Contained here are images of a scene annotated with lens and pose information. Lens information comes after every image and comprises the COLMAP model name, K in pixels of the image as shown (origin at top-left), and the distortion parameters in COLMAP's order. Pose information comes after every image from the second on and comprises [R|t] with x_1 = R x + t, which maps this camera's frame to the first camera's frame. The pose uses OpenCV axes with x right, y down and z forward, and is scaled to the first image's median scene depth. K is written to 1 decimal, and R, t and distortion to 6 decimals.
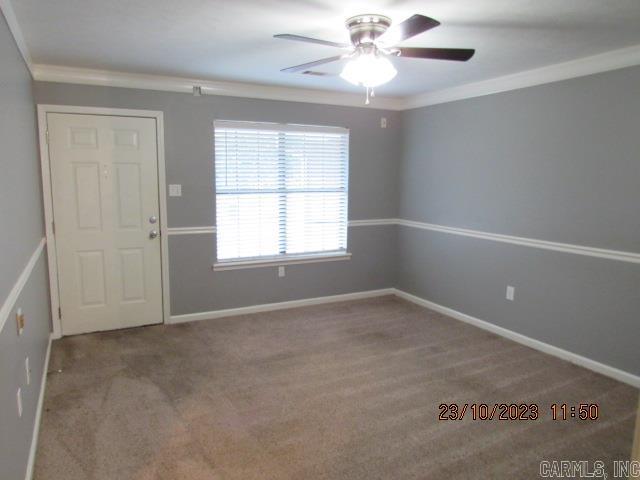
lens RADIAL K [[448.0, 0, 320.0], [0, 448.0, 240.0], [0, 0, 1]] dist [-0.011370, -0.008523]
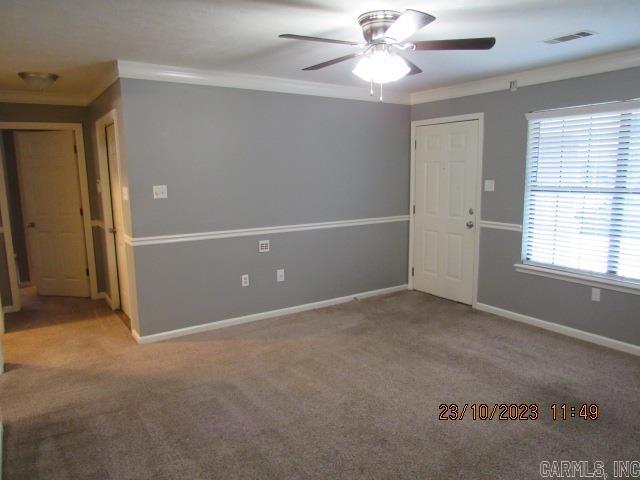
lens RADIAL K [[448.0, 0, 320.0], [0, 448.0, 240.0], [0, 0, 1]] dist [-0.011370, -0.008523]
pose [[0.137458, 0.144793, -0.979868, 0.681979], [-0.129619, 0.983380, 0.127129, -0.067983], [0.981990, 0.109535, 0.153941, 0.465822]]
